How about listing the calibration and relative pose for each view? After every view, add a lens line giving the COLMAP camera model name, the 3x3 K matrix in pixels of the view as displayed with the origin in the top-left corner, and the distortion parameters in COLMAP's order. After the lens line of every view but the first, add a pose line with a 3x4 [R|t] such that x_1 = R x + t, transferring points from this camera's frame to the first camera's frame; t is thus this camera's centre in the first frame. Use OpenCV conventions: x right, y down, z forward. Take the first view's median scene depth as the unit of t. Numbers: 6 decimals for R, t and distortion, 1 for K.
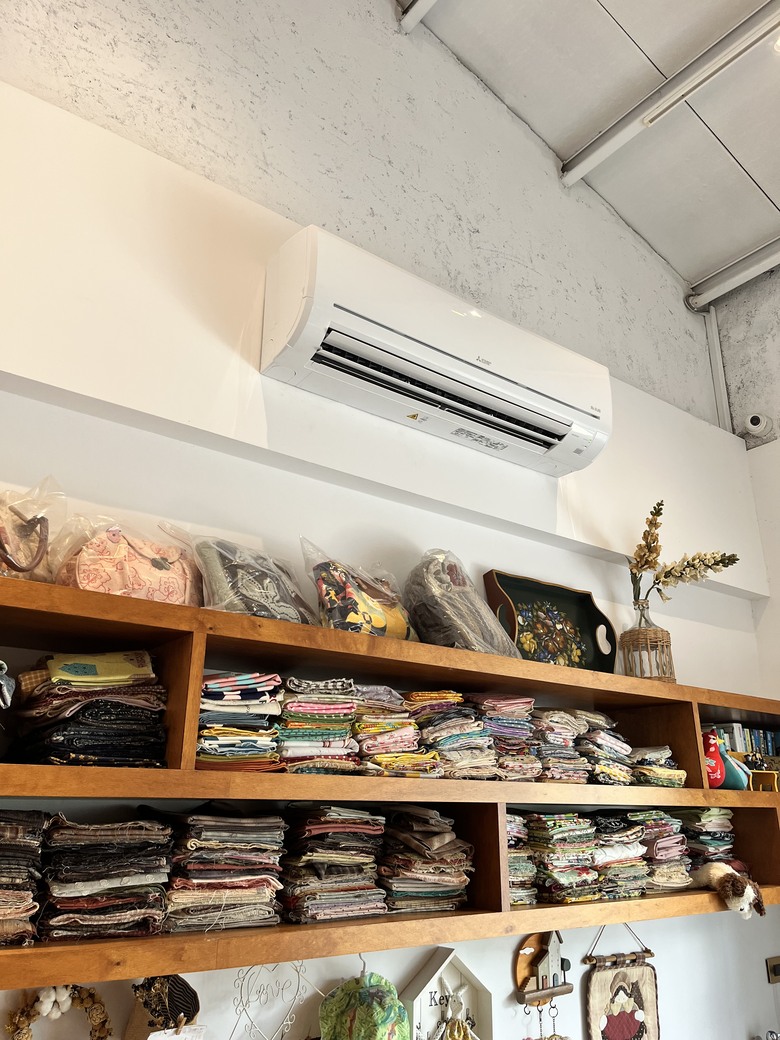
lens RADIAL K [[800.2, 0, 390.0], [0, 800.2, 520.0], [0, 0, 1]] dist [0.030032, -0.004762]
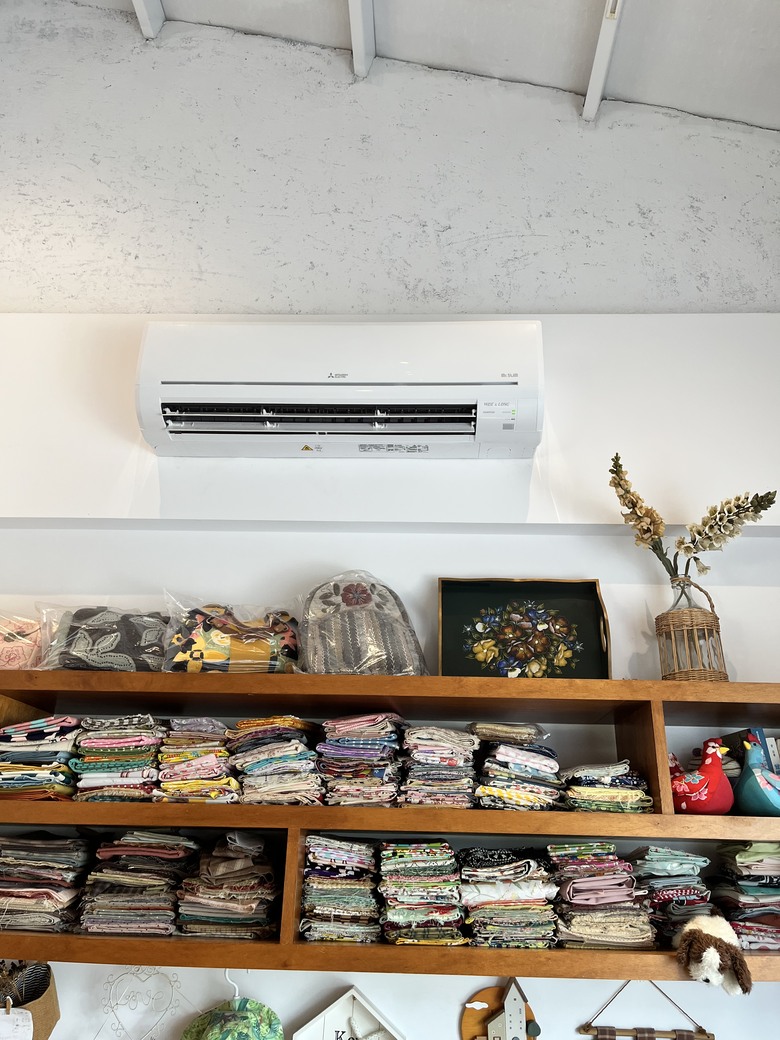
lens RADIAL K [[791.6, 0, 397.7], [0, 791.6, 523.0], [0, 0, 1]] dist [0.069478, -0.099434]
pose [[0.776833, -0.228690, -0.586713, 0.823350], [0.196493, 0.973235, -0.119184, 0.127197], [0.598265, -0.022699, 0.800976, 0.301029]]
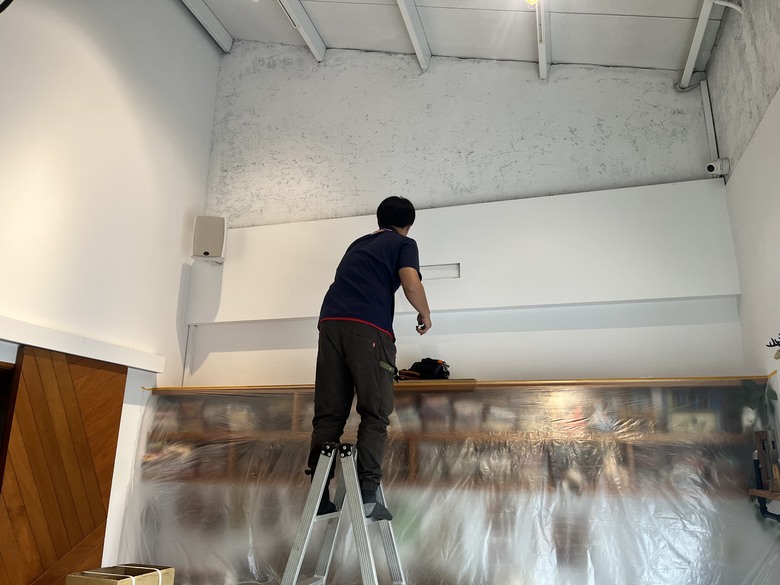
lens RADIAL K [[593.7, 0, 390.0], [0, 593.7, 292.5], [0, 0, 1]] dist [0.069478, -0.099434]
pose [[0.589822, -0.213536, -0.778789, 1.579121], [0.266690, 0.961803, -0.061737, -0.002645], [0.762225, -0.171282, 0.624241, -0.146483]]
